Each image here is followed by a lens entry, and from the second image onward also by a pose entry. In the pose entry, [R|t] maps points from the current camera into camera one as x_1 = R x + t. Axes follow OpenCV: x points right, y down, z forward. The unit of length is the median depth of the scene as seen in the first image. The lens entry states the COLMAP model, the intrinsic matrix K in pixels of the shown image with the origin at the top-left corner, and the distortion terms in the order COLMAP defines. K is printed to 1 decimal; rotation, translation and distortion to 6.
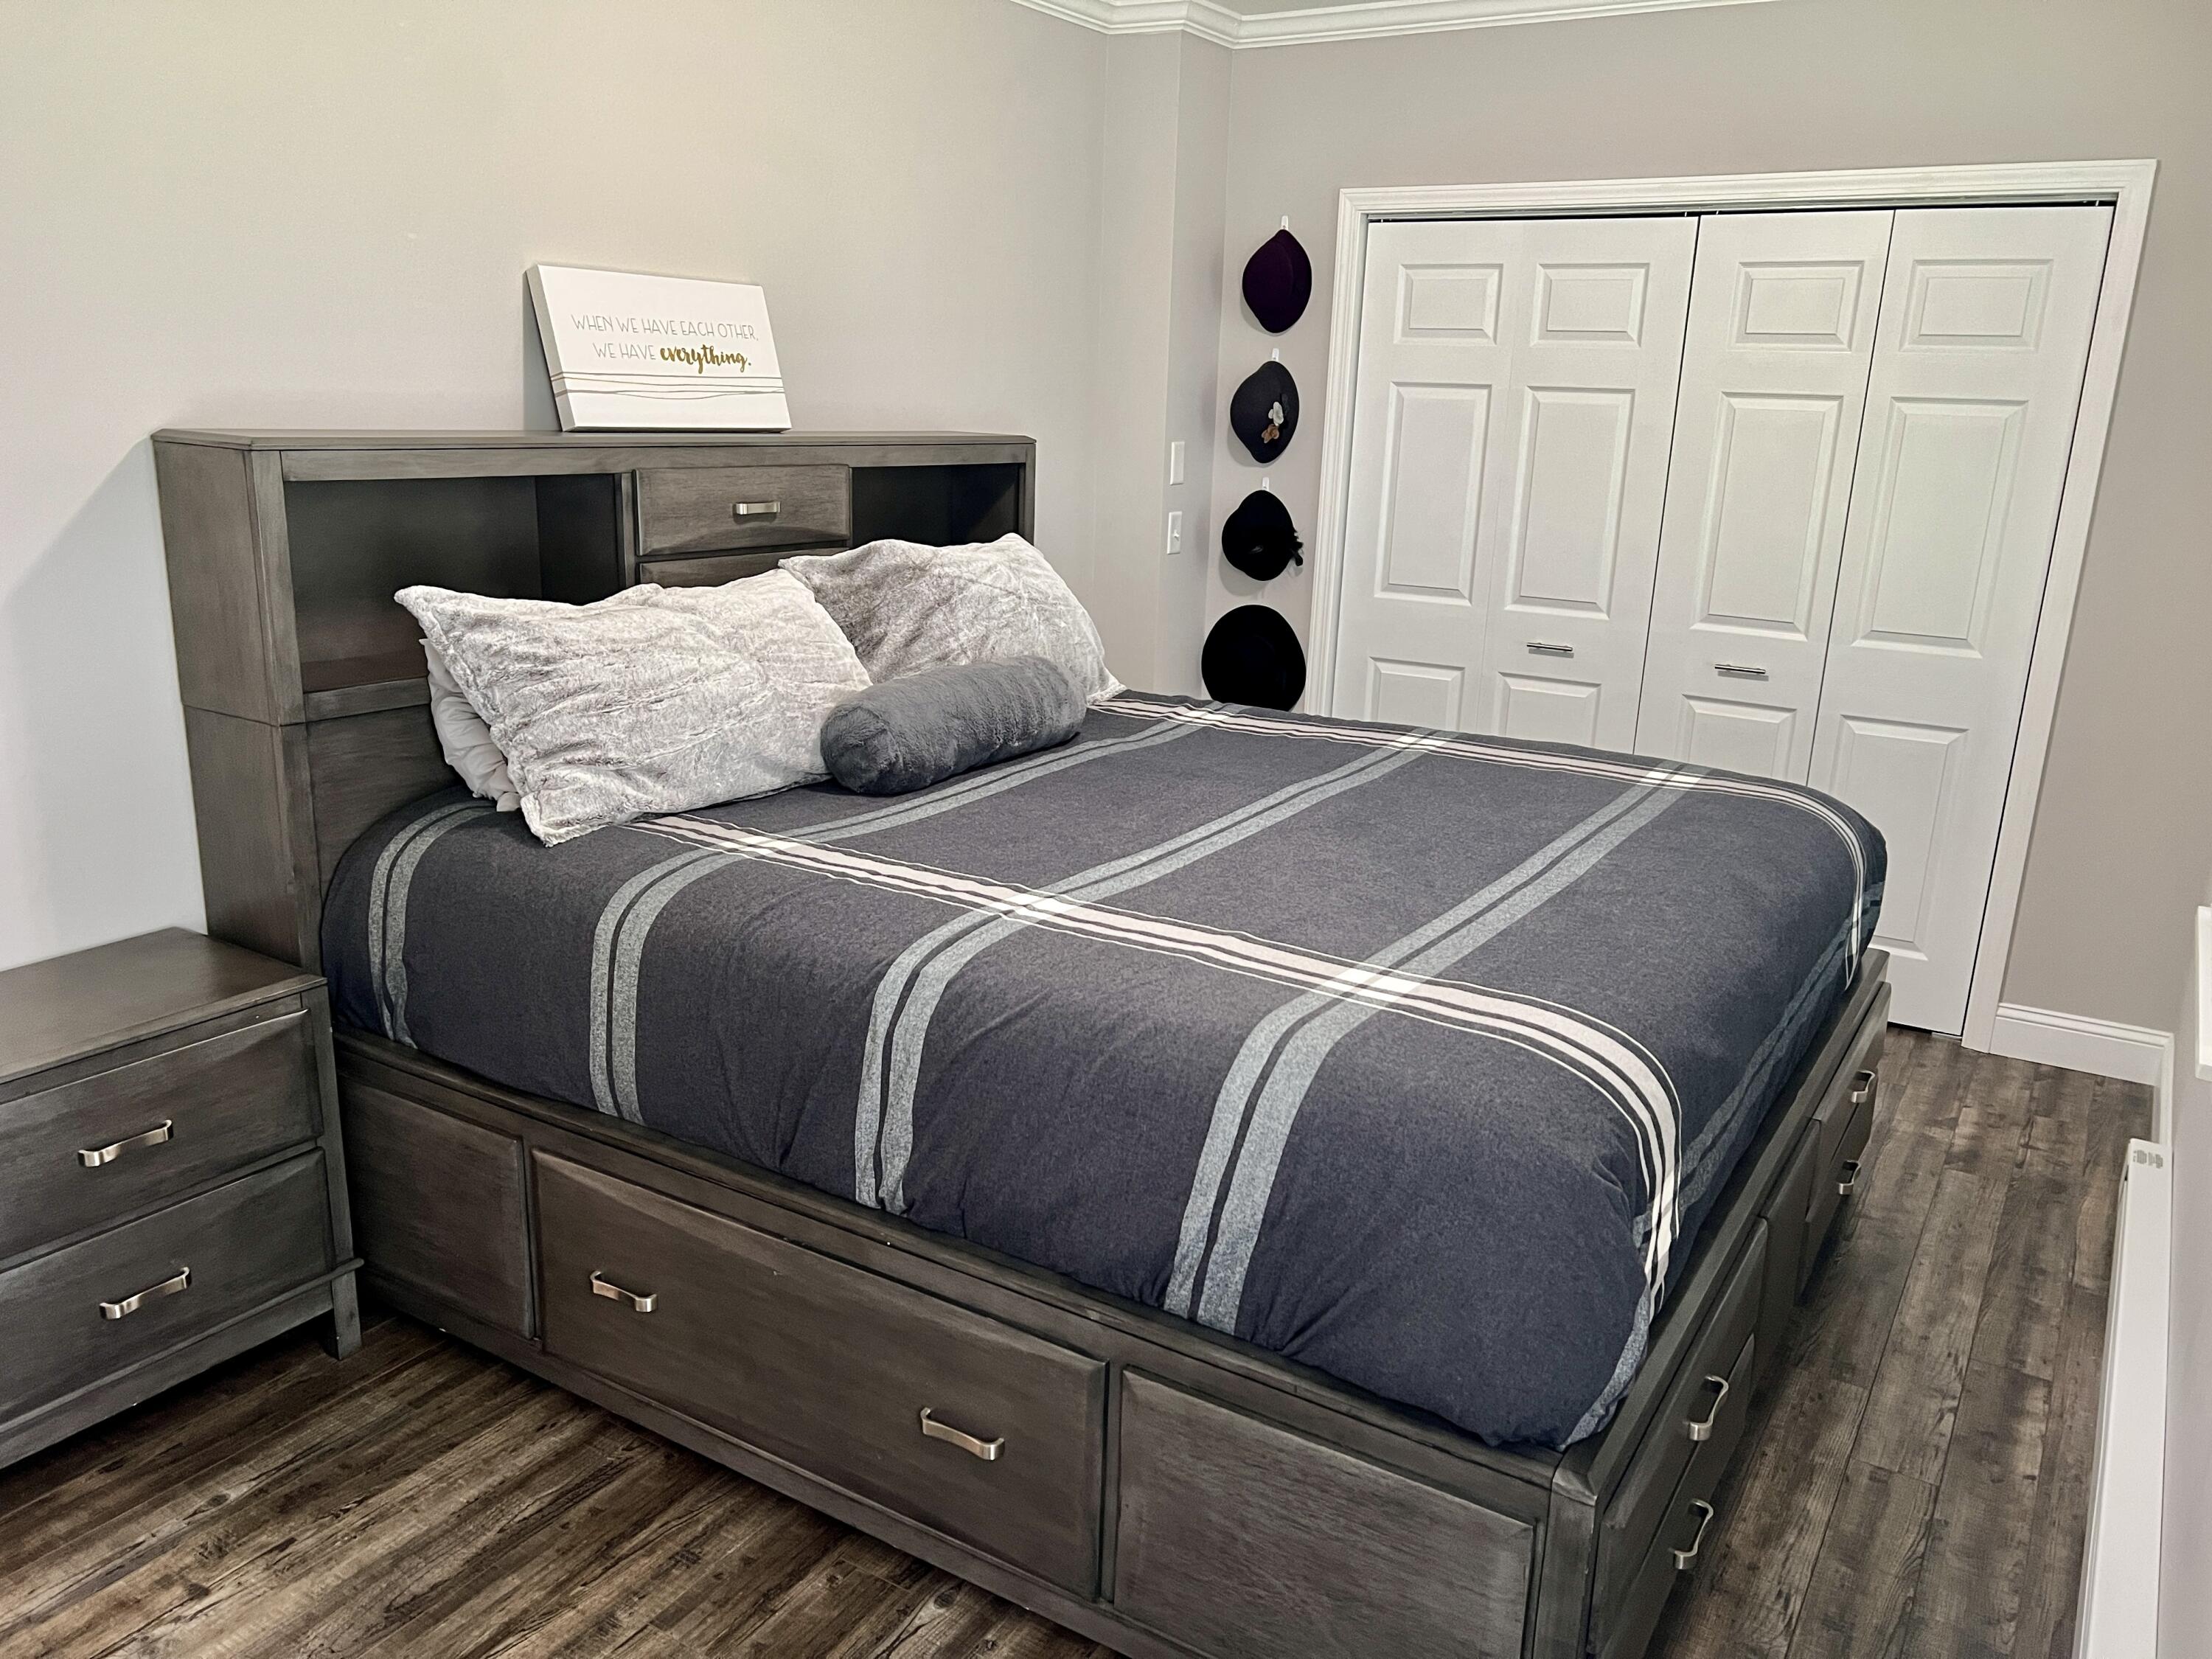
lens RADIAL K [[1688.6, 0, 1106.0], [0, 1688.6, 829.5], [0, 0, 1]] dist [-0.001142, -0.001206]
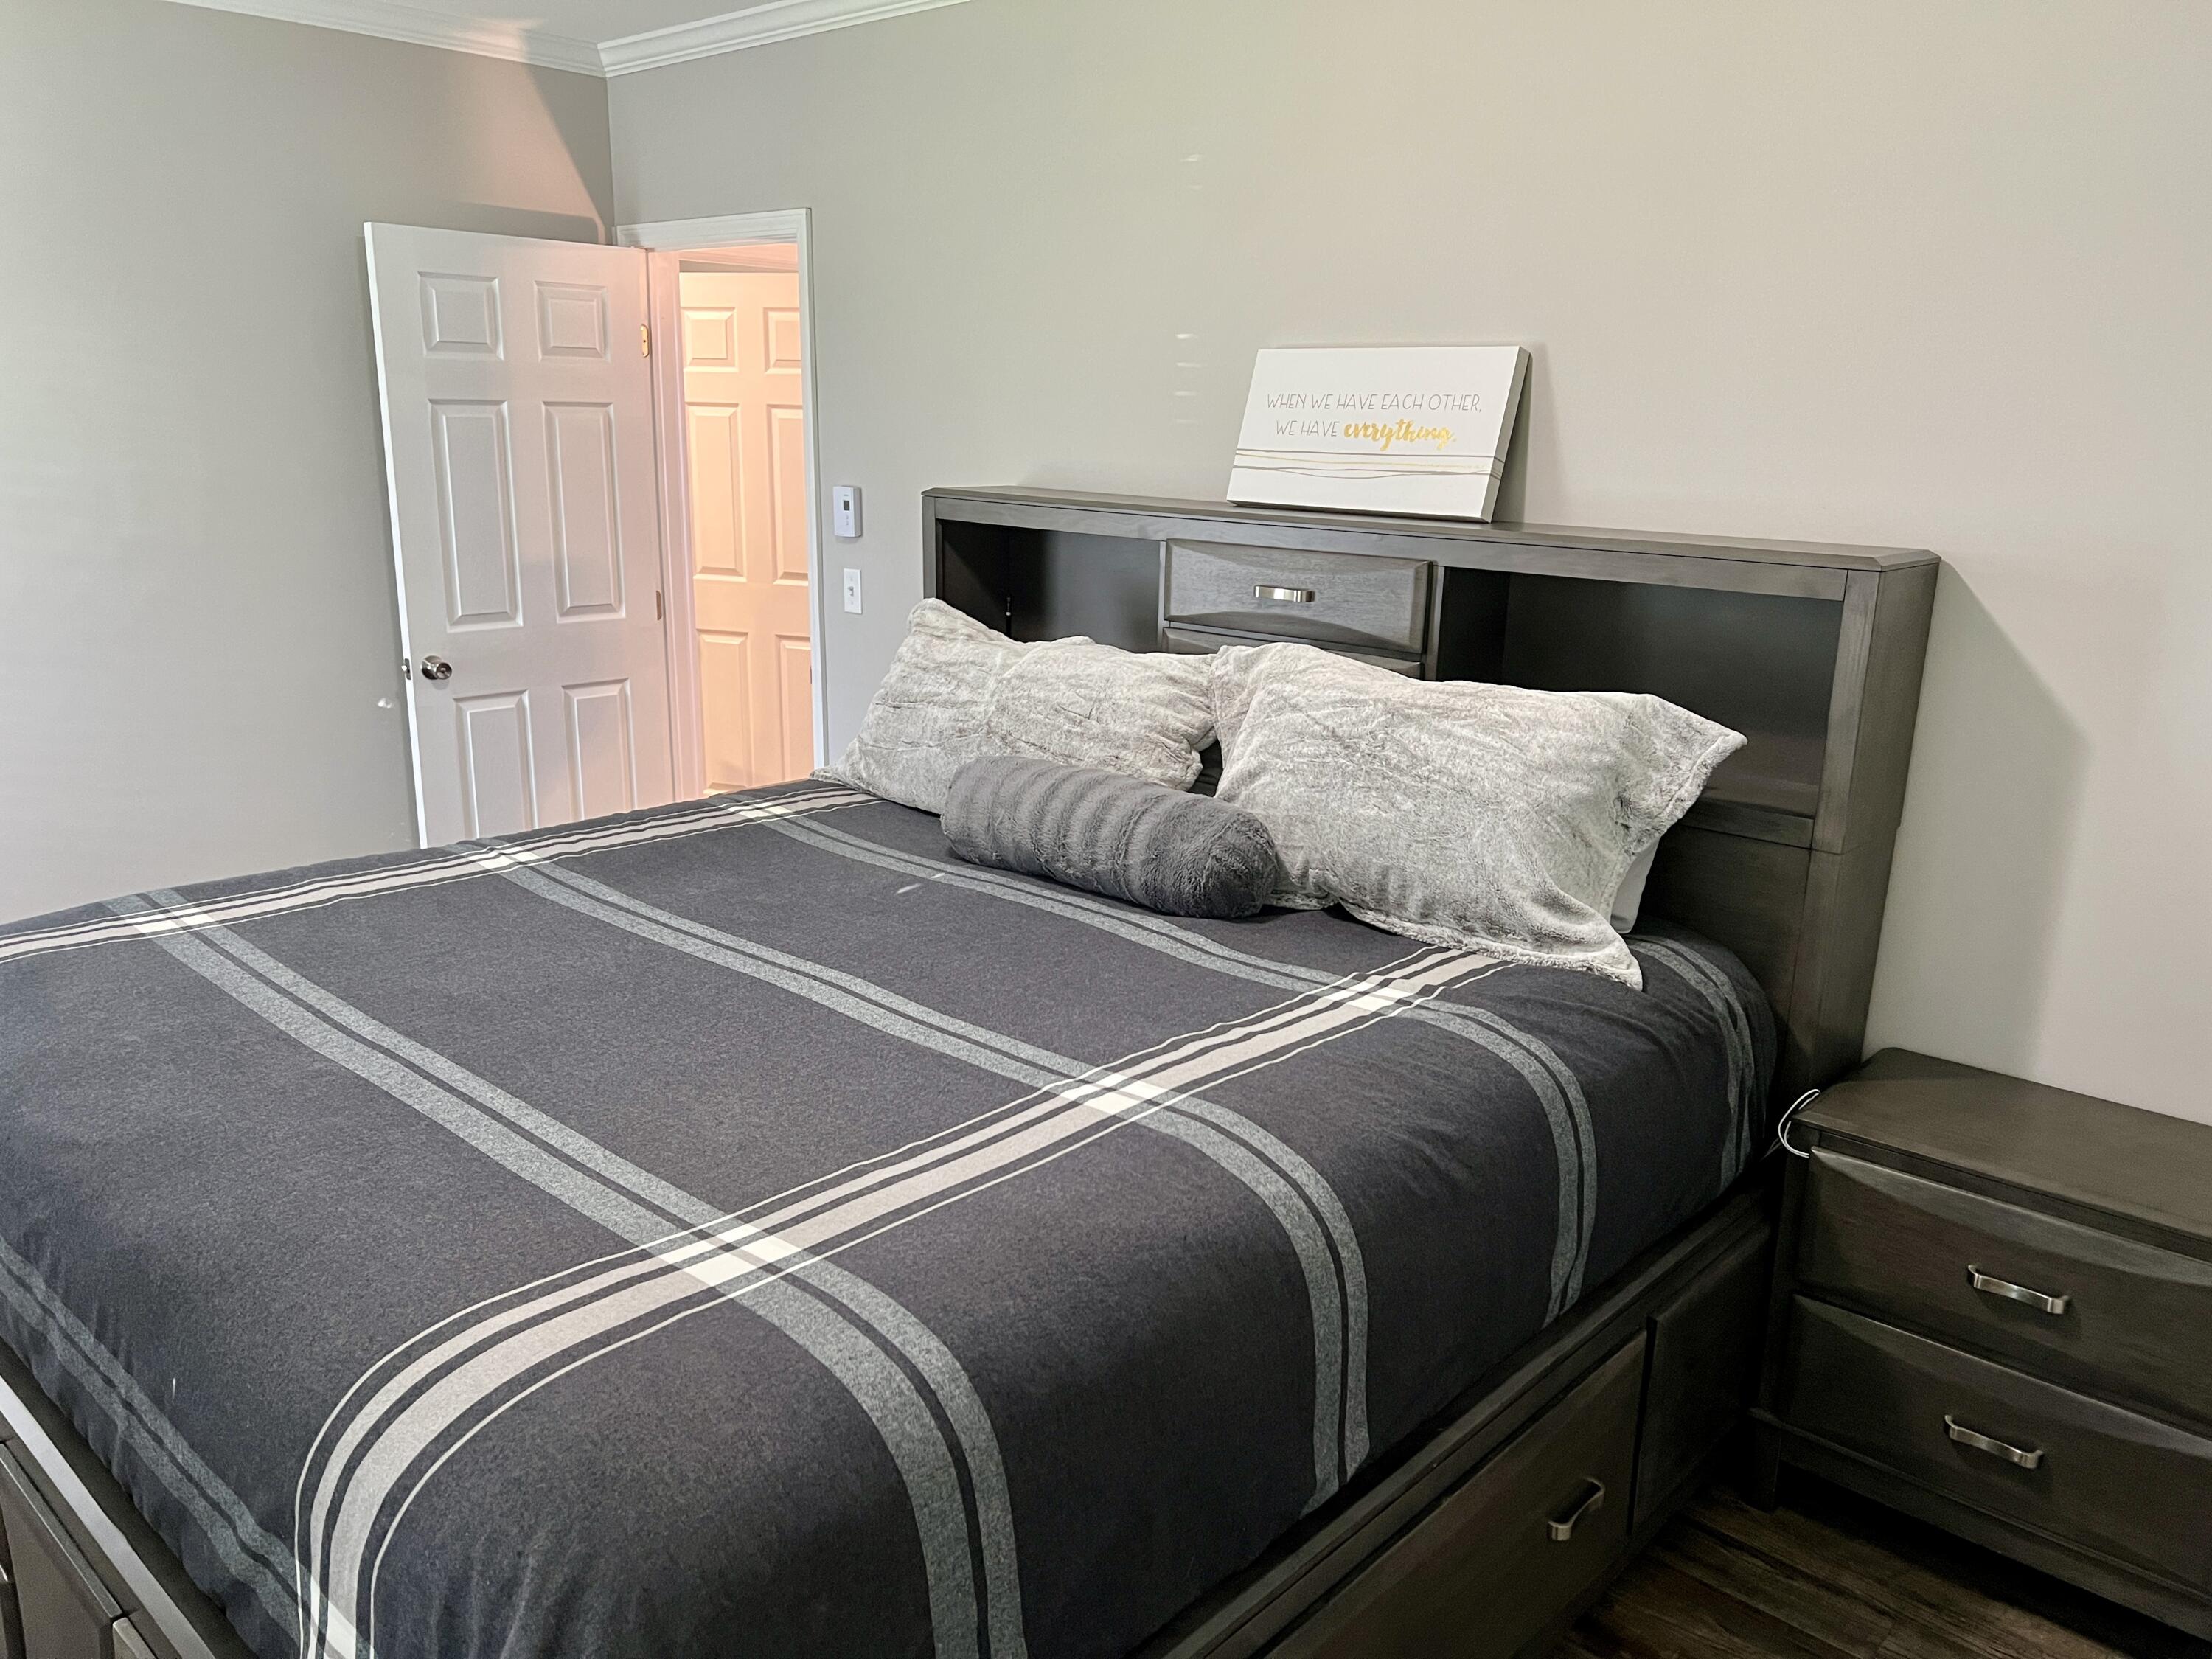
lens RADIAL K [[1623.5, 0, 1106.0], [0, 1623.5, 829.5], [0, 0, 1]] dist [0.004058, -0.000132]
pose [[-0.179572, 0.195723, -0.964078, 0.754980], [-0.282208, 0.928569, 0.241079, -0.284816], [0.942397, 0.315361, -0.111510, 1.165404]]
